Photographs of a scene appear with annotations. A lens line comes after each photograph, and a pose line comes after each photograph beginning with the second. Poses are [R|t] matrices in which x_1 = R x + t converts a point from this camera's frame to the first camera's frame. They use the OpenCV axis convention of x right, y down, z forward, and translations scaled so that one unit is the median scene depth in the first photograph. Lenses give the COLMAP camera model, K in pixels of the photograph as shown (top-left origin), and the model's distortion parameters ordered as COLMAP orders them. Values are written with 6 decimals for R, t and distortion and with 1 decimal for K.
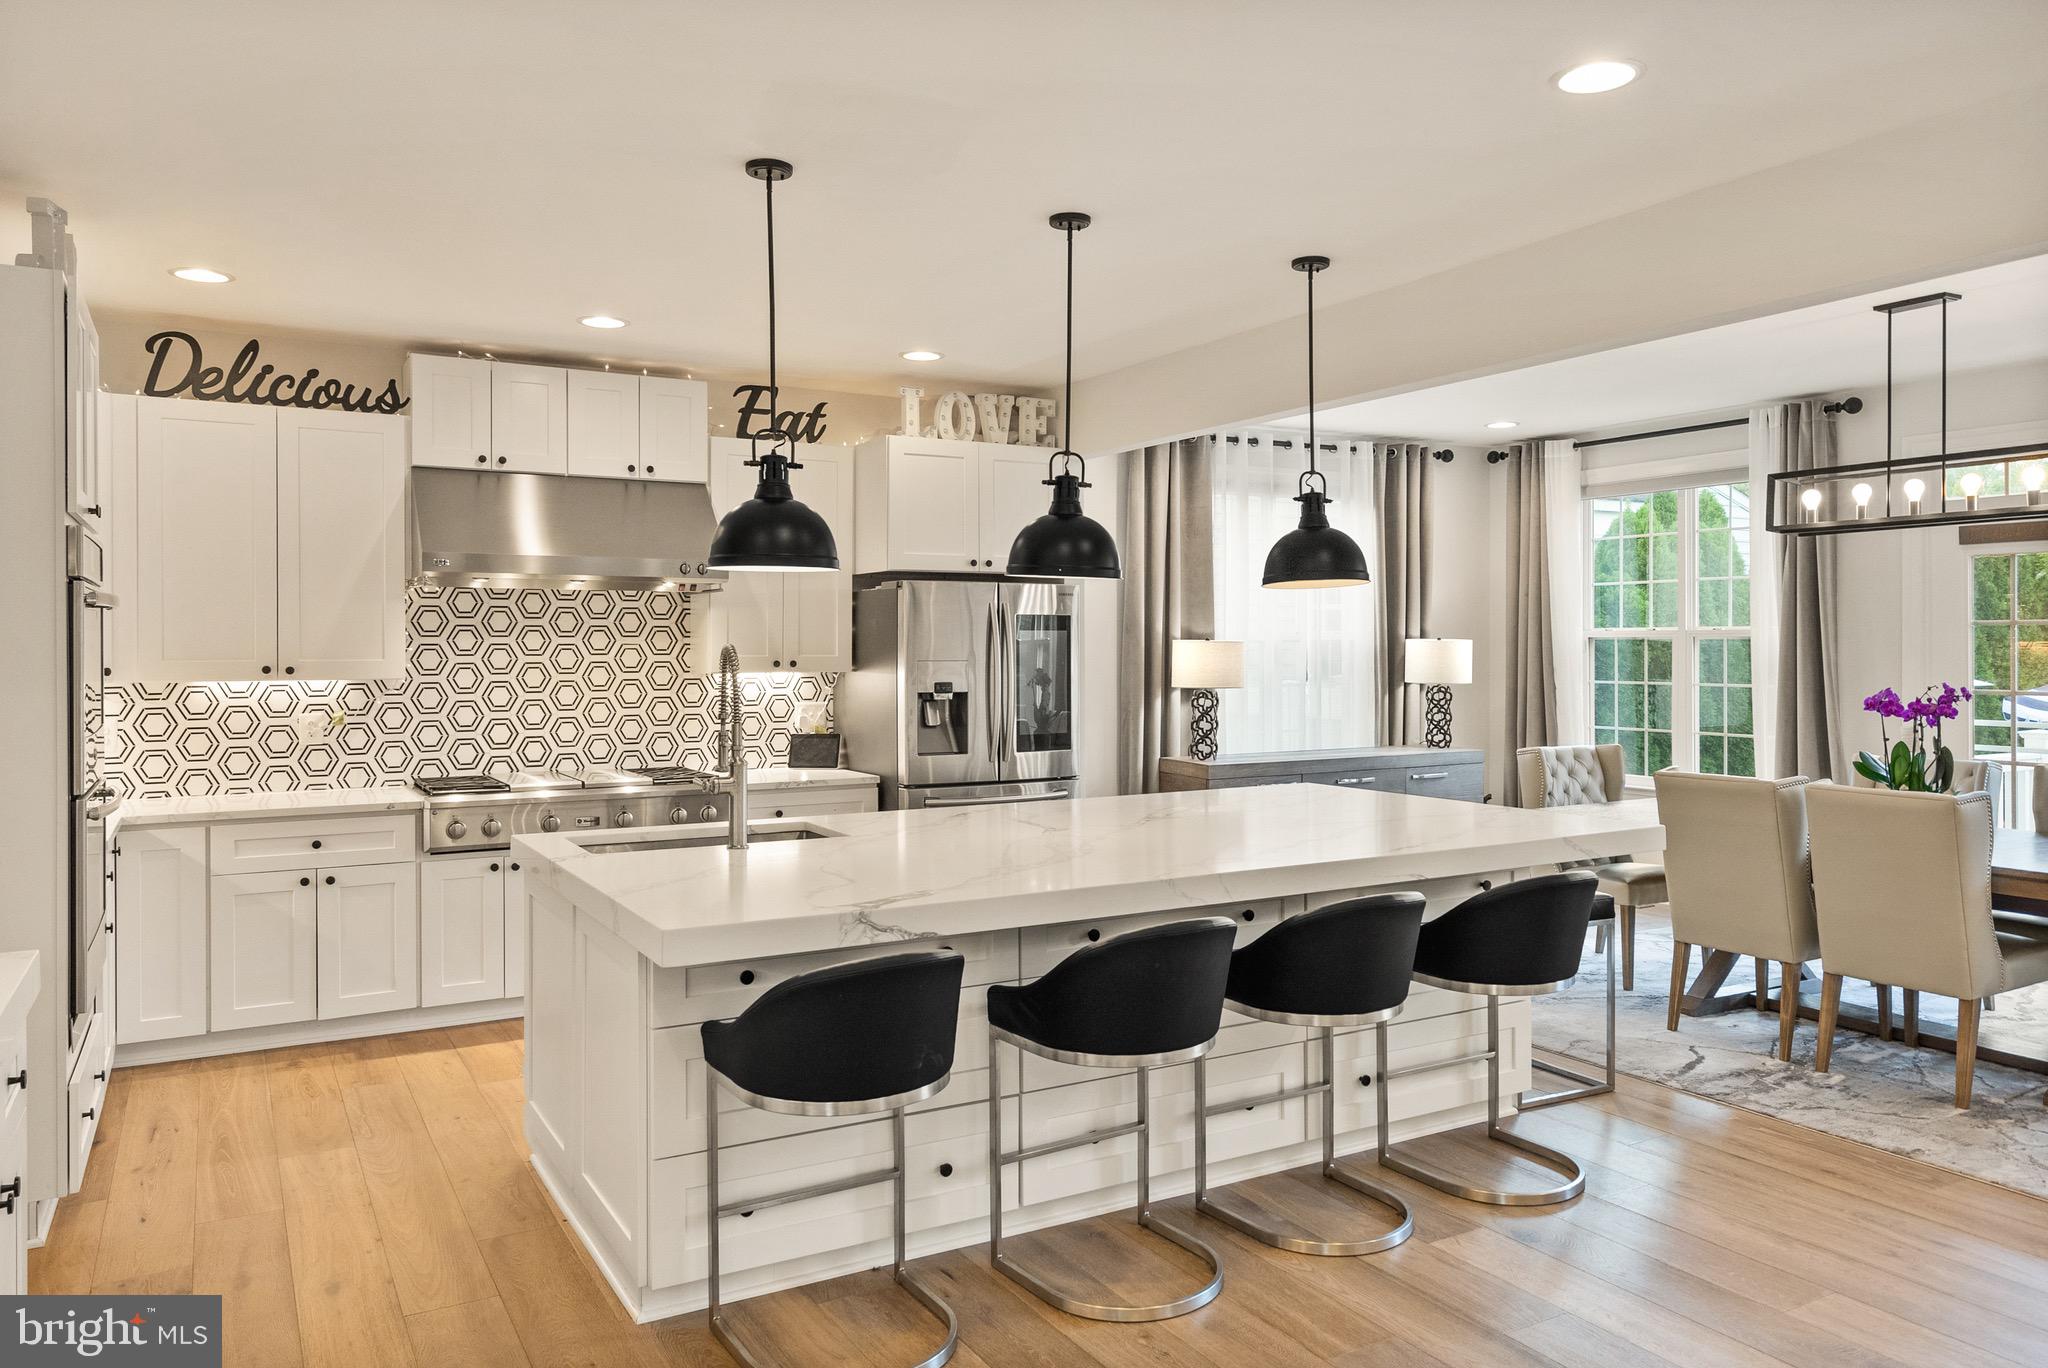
lens RADIAL K [[1421.8, 0, 1014.5], [0, 1421.8, 646.6], [0, 0, 1]] dist [0.010060, 0.001427]
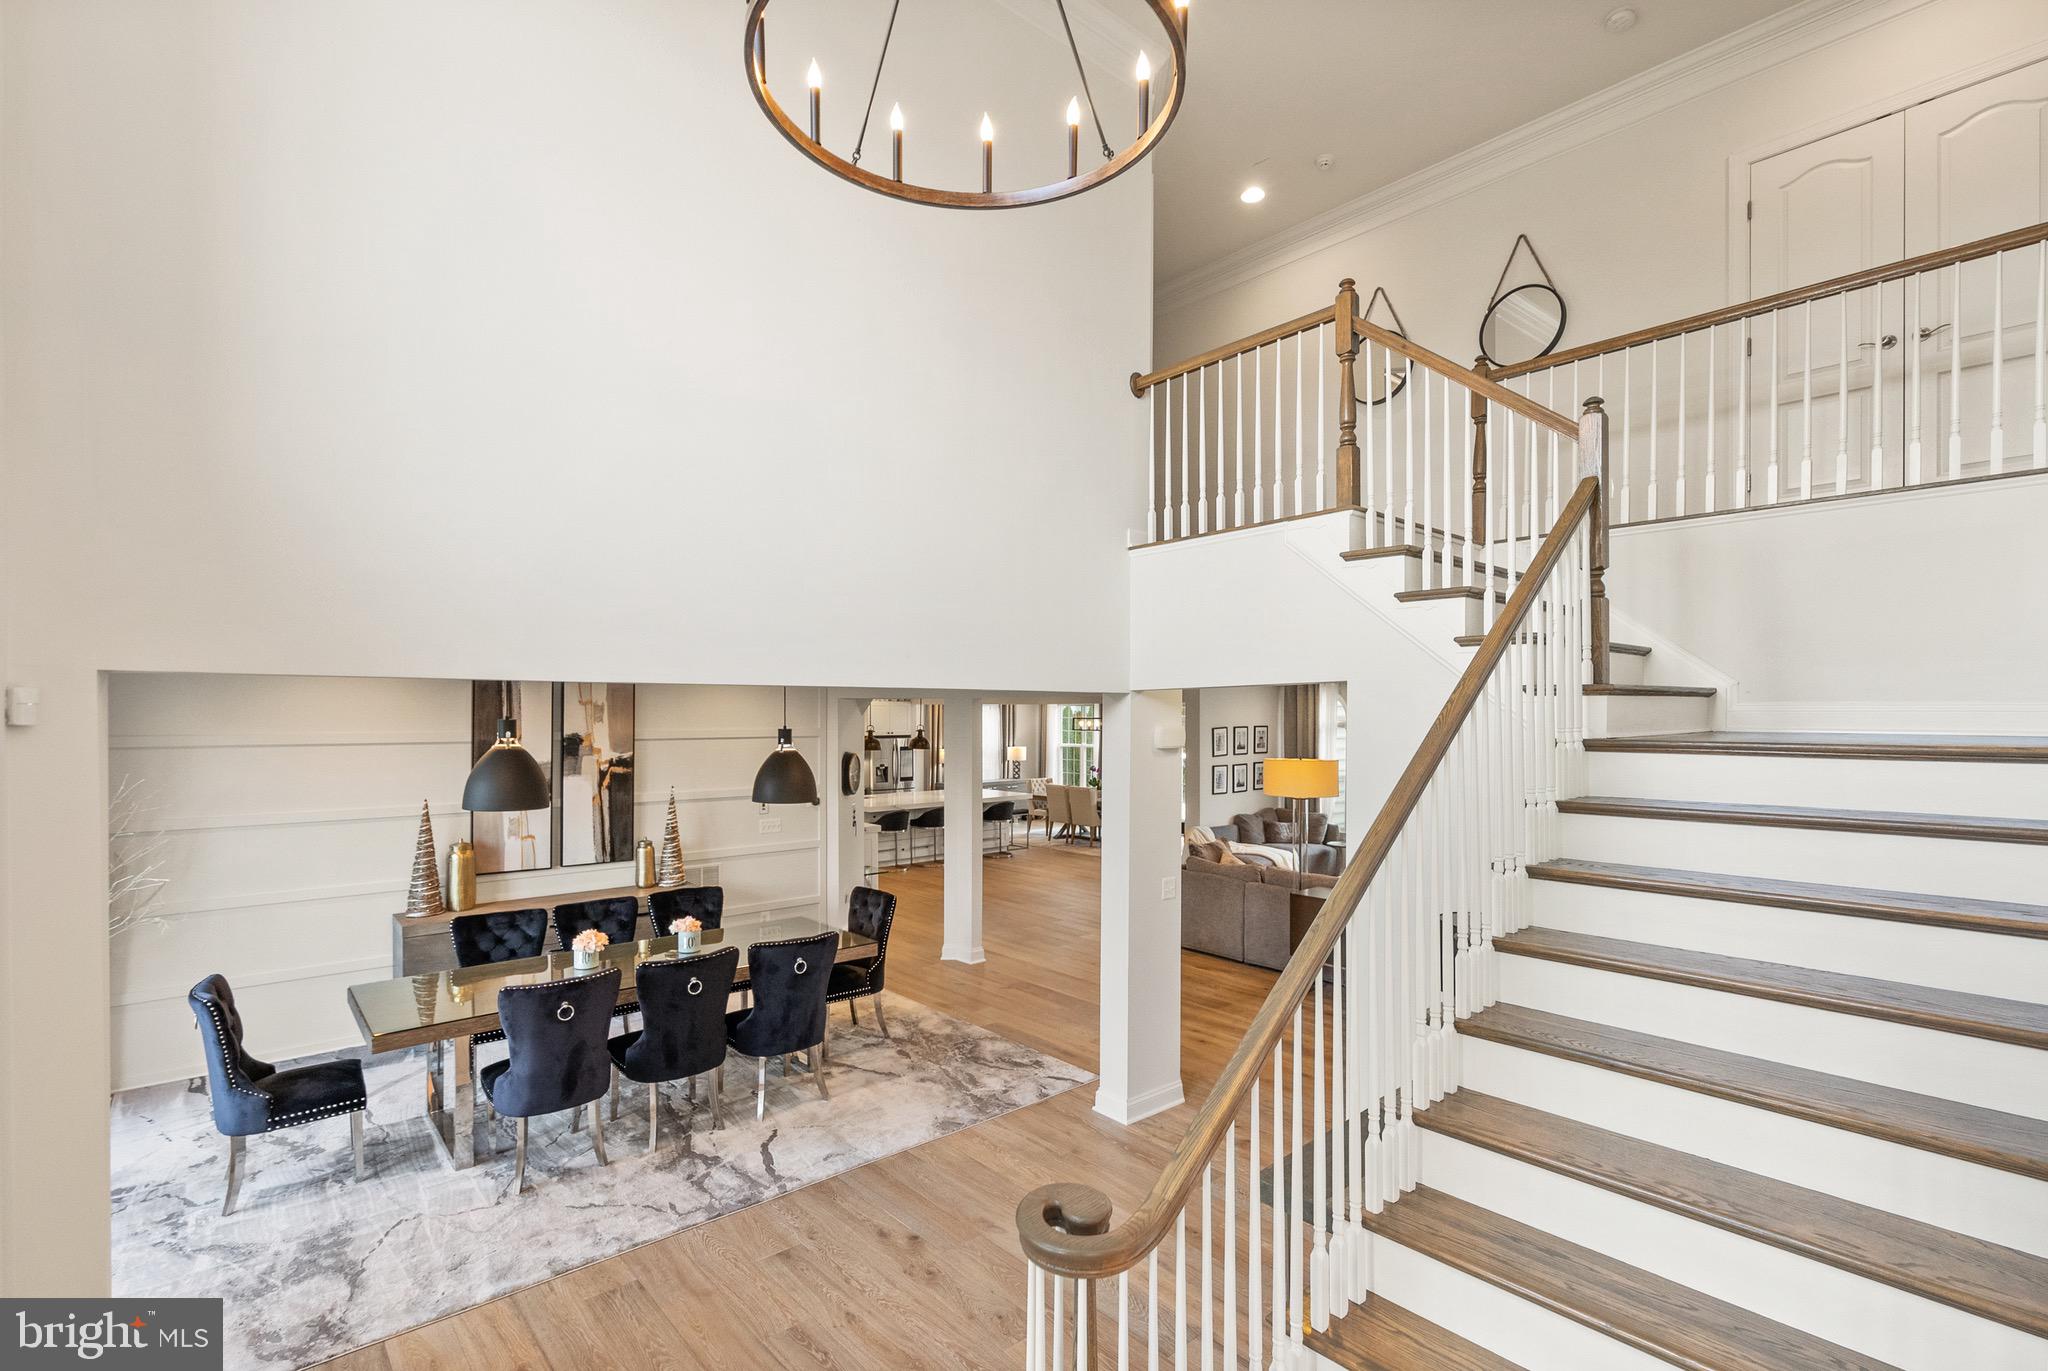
lens RADIAL K [[944.0, 0, 1022.6], [0, 944.0, 733.4], [0, 0, 1]] dist [-0.008230, 0.005912]
pose [[0.979920, -0.002634, 0.199375, -0.191801], [-0.002122, 0.999718, 0.023636, -0.124763], [-0.199381, -0.023585, 0.979638, -1.665132]]
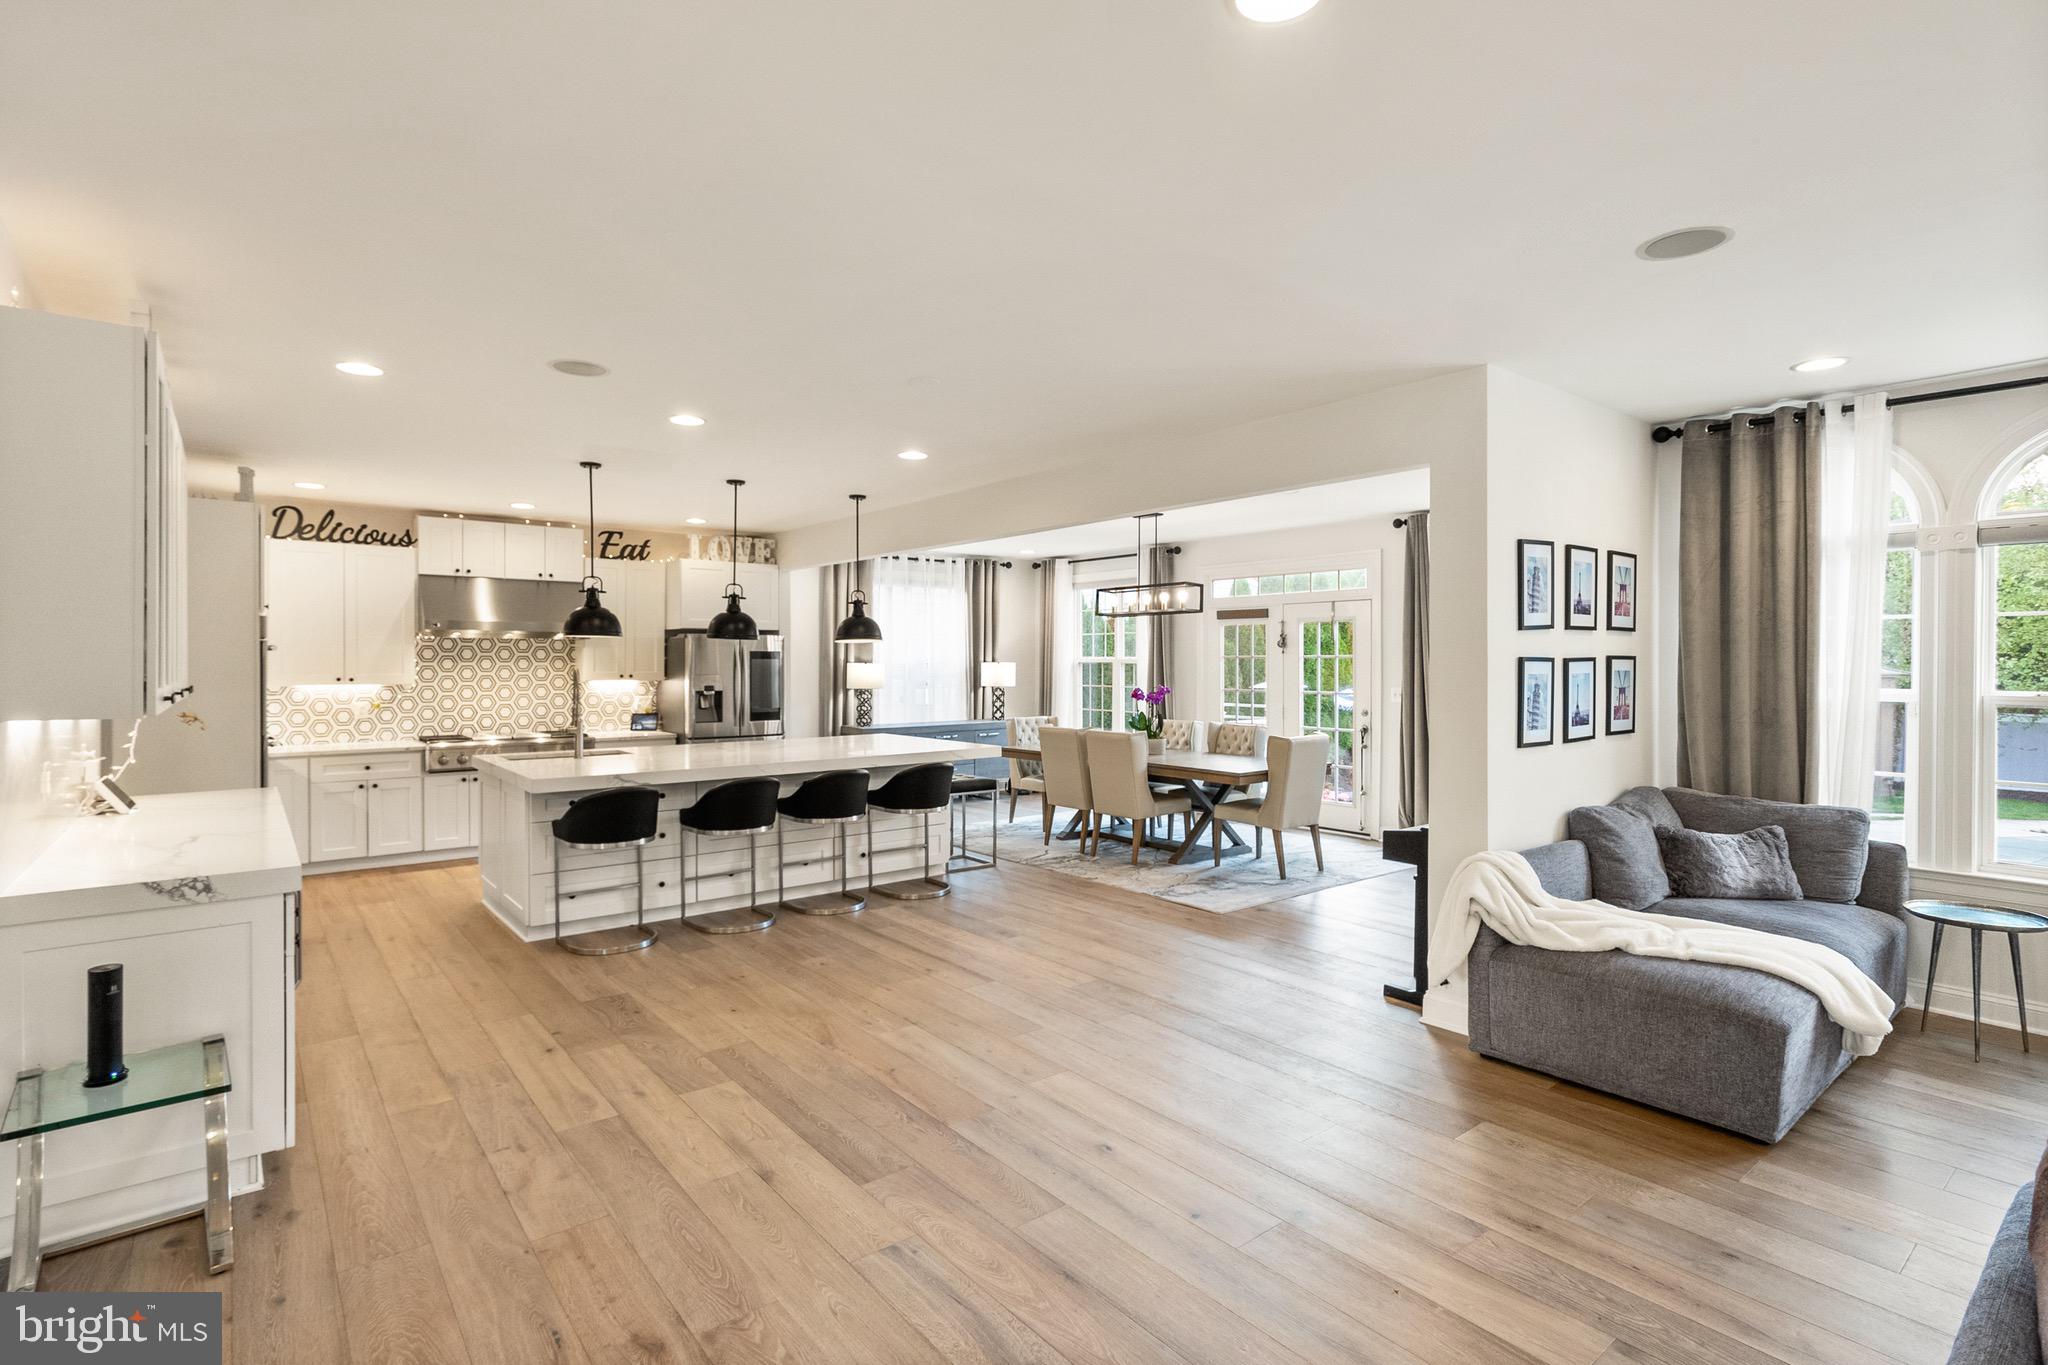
lens RADIAL K [[992.0, 0, 1015.3], [0, 992.0, 664.0], [0, 0, 1]] dist [-0.001573, 0.004890]
pose [[0.987871, 0.002467, 0.155256, 0.155305], [-0.002894, 0.999993, 0.002522, -0.009473], [-0.155248, -0.002940, 0.987871, -0.420600]]
